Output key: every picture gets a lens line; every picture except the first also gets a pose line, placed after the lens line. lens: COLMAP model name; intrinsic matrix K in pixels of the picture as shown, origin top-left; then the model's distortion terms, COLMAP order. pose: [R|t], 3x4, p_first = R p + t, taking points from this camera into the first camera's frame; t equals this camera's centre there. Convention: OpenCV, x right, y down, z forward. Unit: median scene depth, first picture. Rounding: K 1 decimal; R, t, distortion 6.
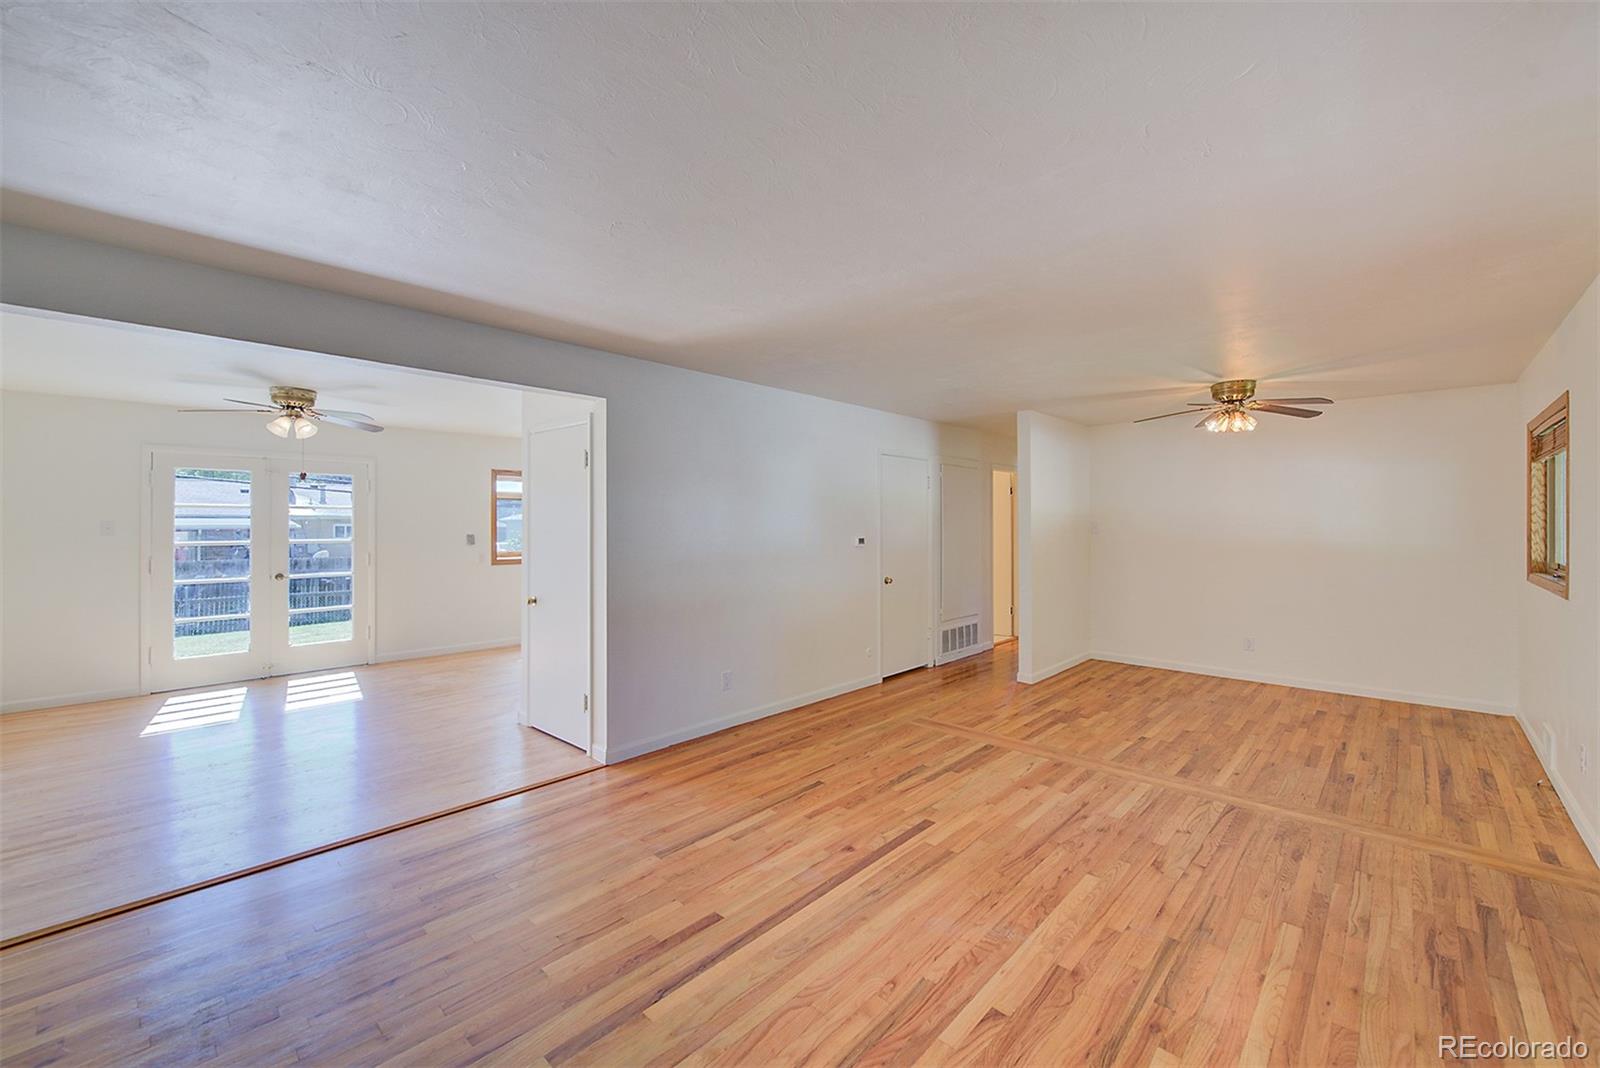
lens RADIAL K [[639.5, 0, 796.5], [0, 639.5, 521.6], [0, 0, 1]] dist [0.002813, -0.002139]
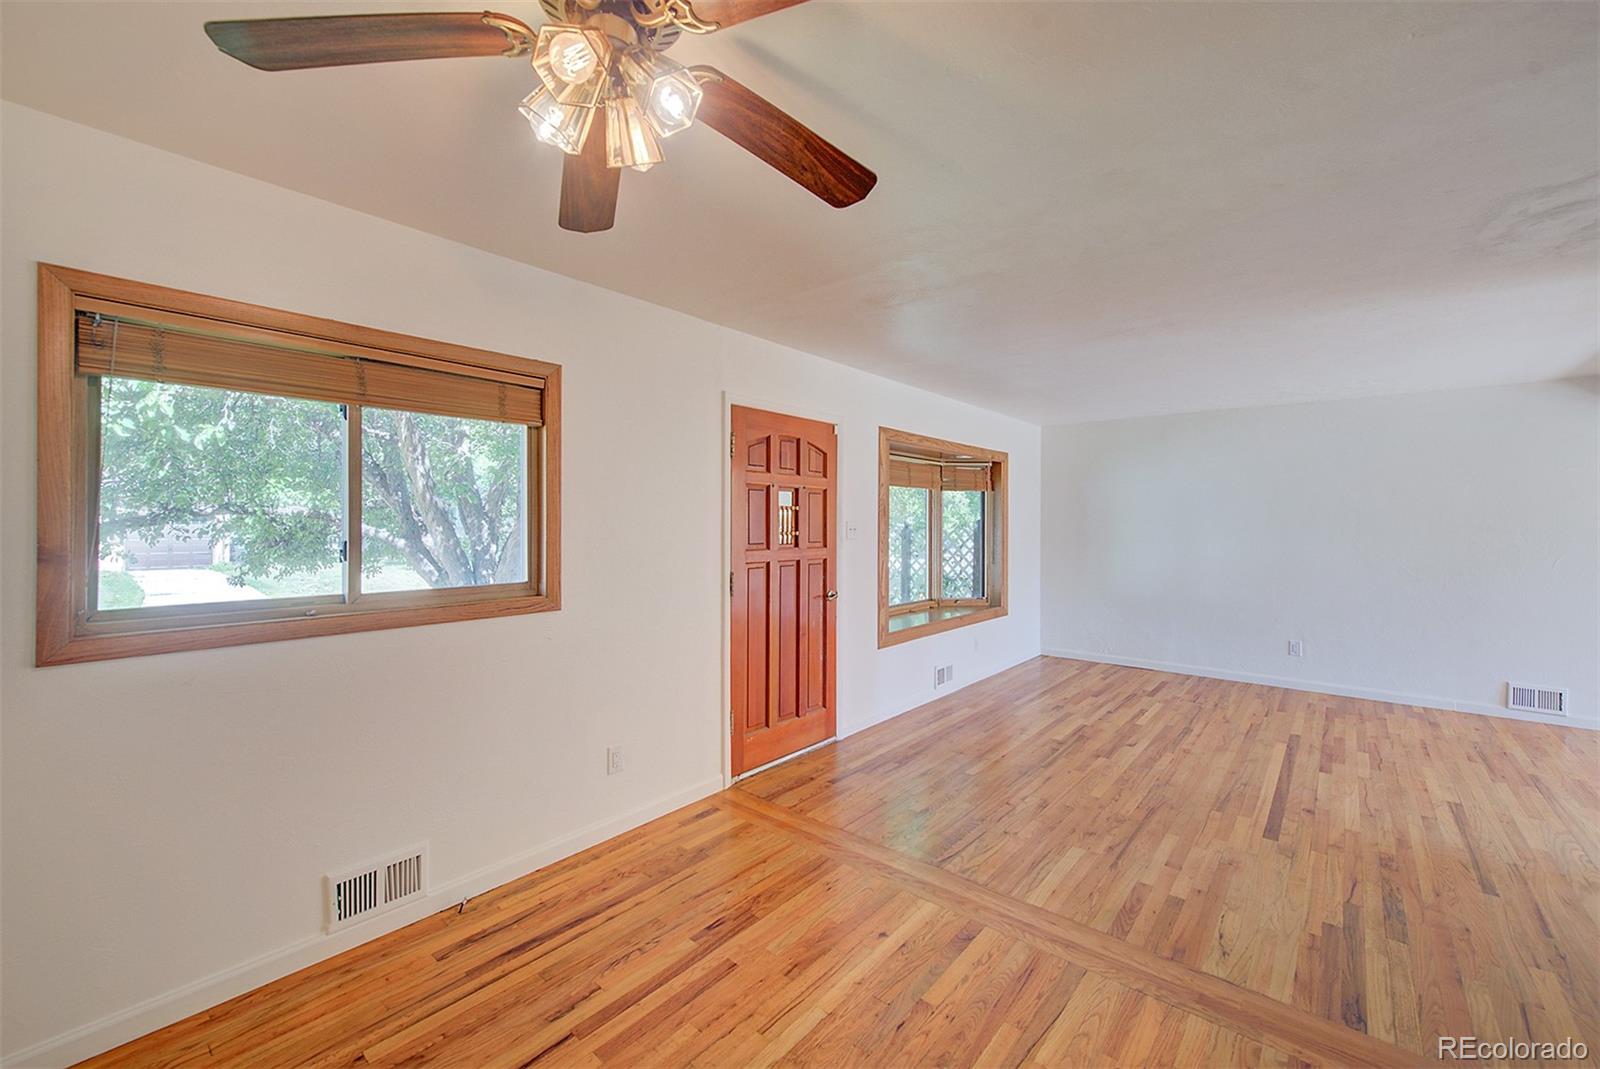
lens RADIAL K [[639.5, 0, 792.9], [0, 639.5, 514.1], [0, 0, 1]] dist [0.002813, -0.002139]
pose [[-0.998994, -0.002496, -0.044775, 0.830277], [-0.001748, 0.999858, -0.016755, 0.006813], [0.044810, -0.016660, -0.998857, 1.668788]]
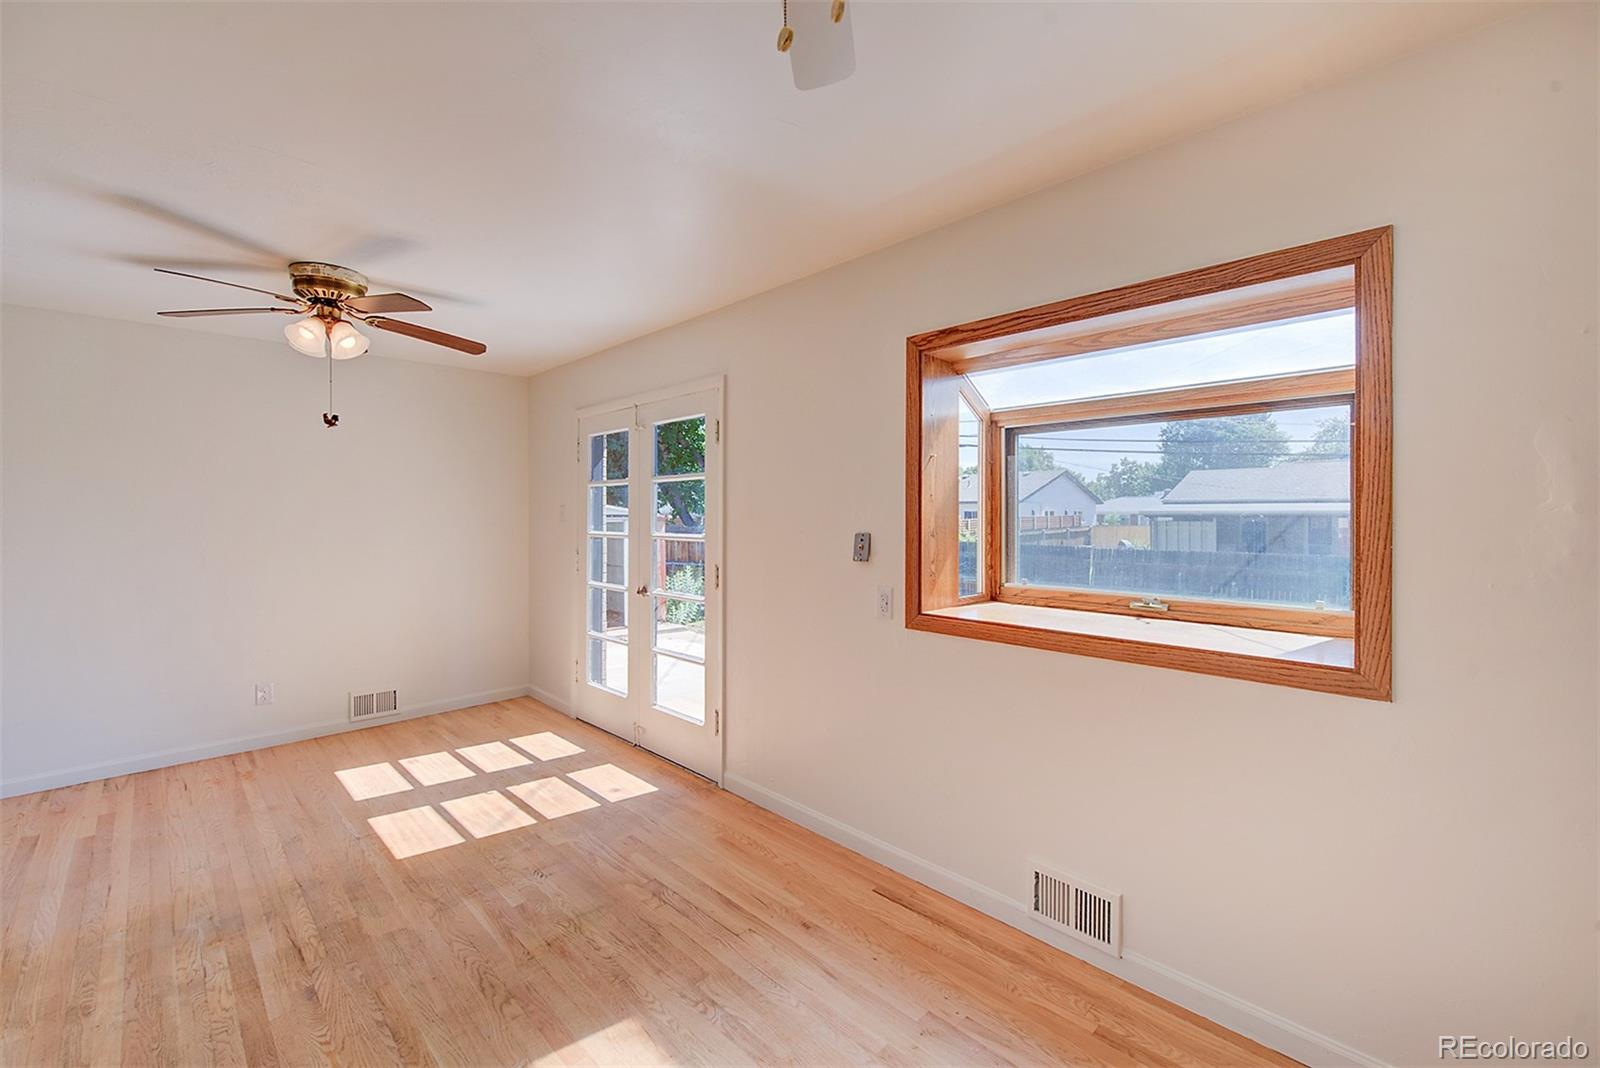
lens RADIAL K [[645.8, 0, 795.0], [0, 645.8, 514.5], [0, 0, 1]] dist [0.001524, -0.001564]
pose [[-0.021290, 0.002176, -0.999771, -0.291725], [0.008137, 0.999965, 0.002003, 0.017388], [0.999740, -0.008093, -0.021307, 1.984379]]
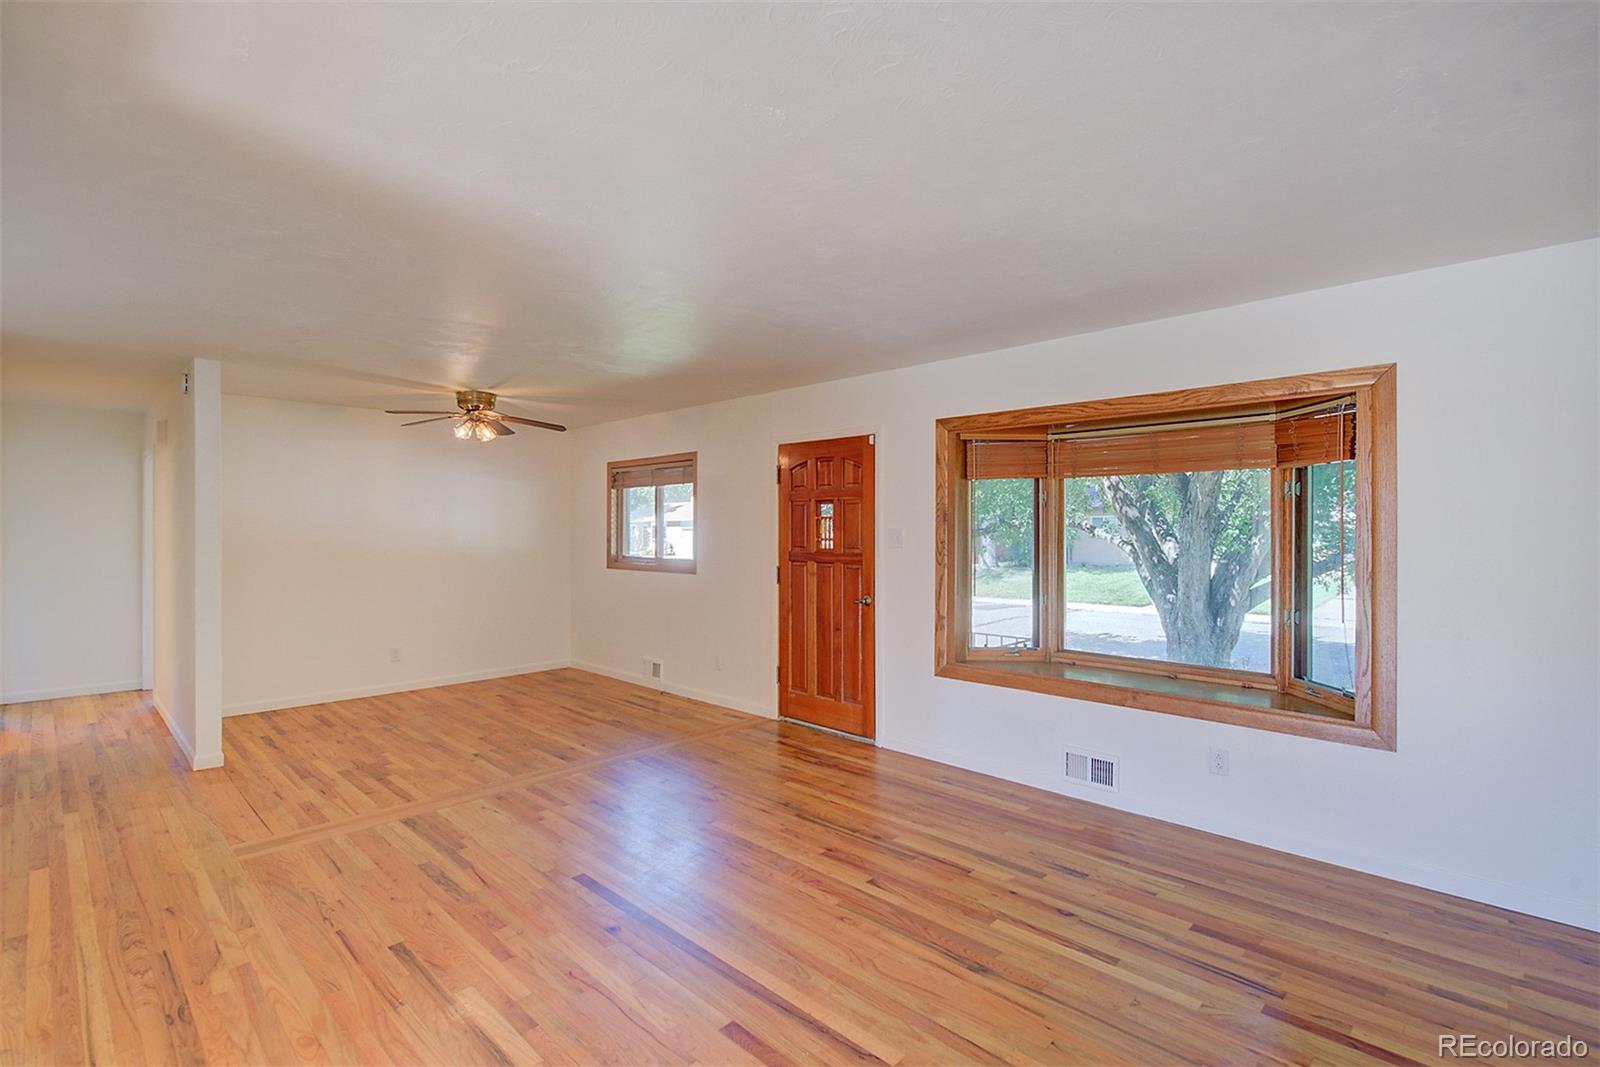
lens RADIAL K [[739.3, 0, 831.9], [0, 739.3, 524.6], [0, 0, 1]] dist [0.003627, -0.001487]
pose [[-0.009352, 0.007960, 0.999925, -0.689097], [-0.003306, 0.999963, -0.007991, 0.002787], [-0.999951, -0.003381, -0.009326, 0.584034]]
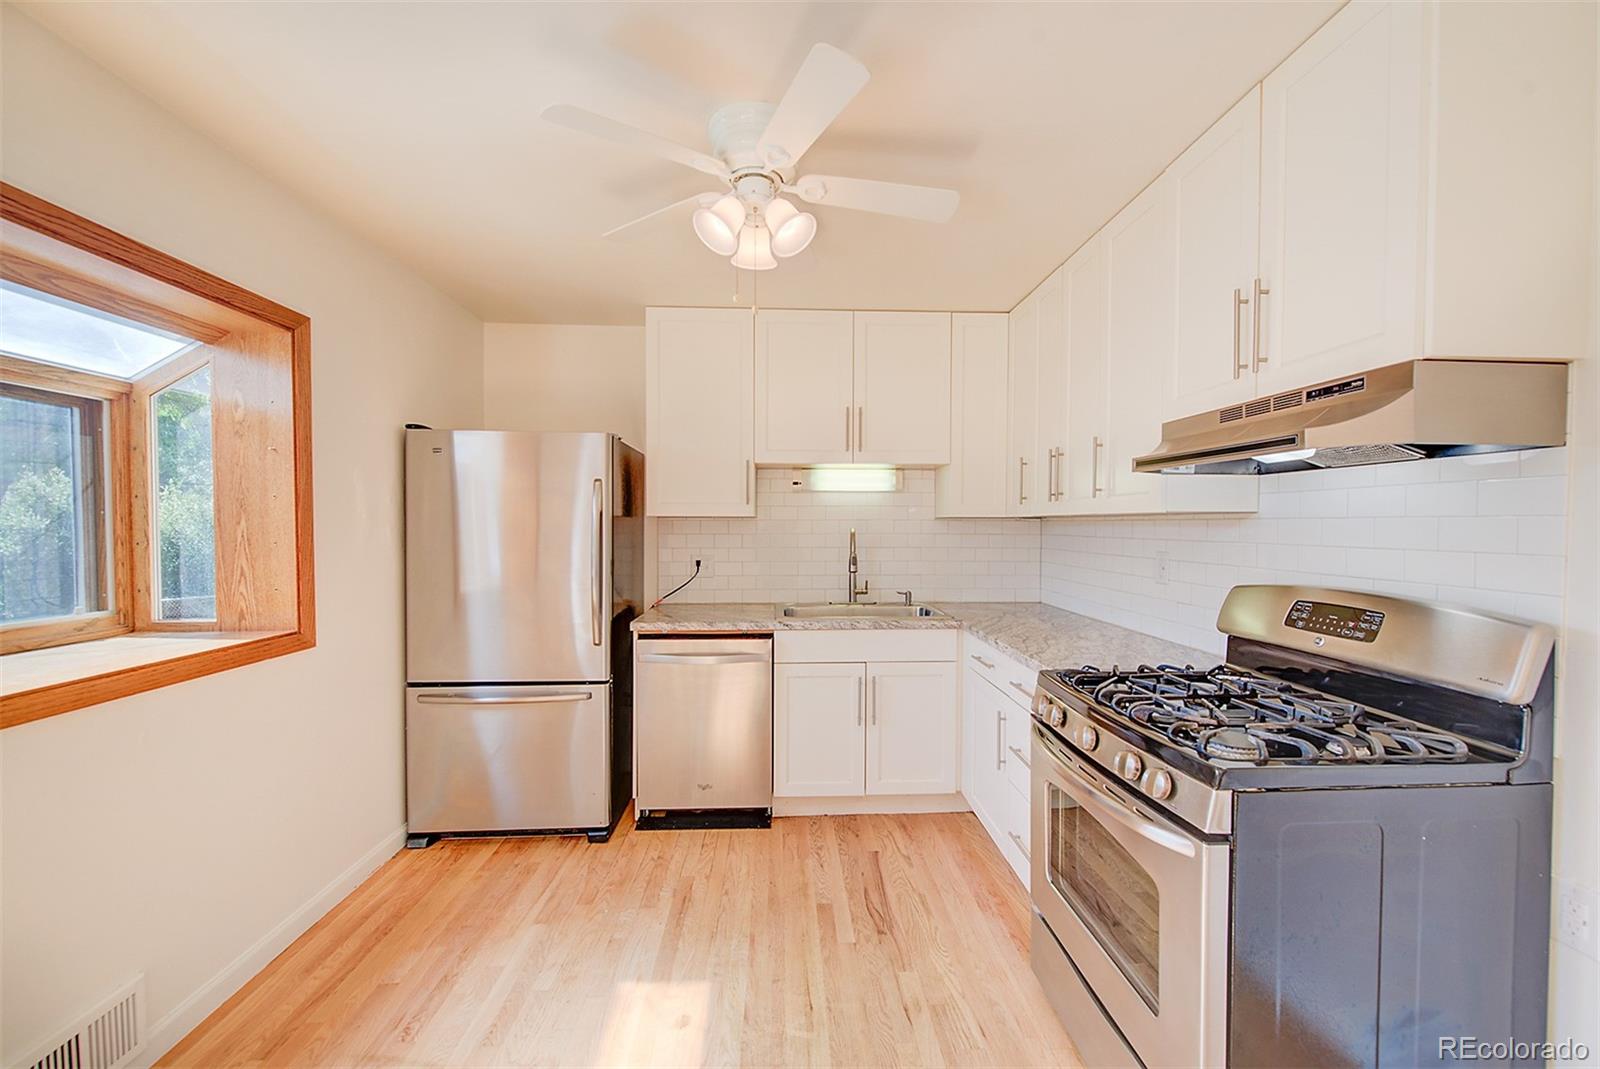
lens RADIAL K [[639.5, 0, 804.4], [0, 639.5, 536.7], [0, 0, 1]] dist [0.002813, -0.002139]
pose [[0.688512, -0.010767, 0.725145, -0.845122], [-0.008231, 0.999709, 0.022659, 0.020957], [-0.725178, -0.021569, 0.688223, 1.605233]]
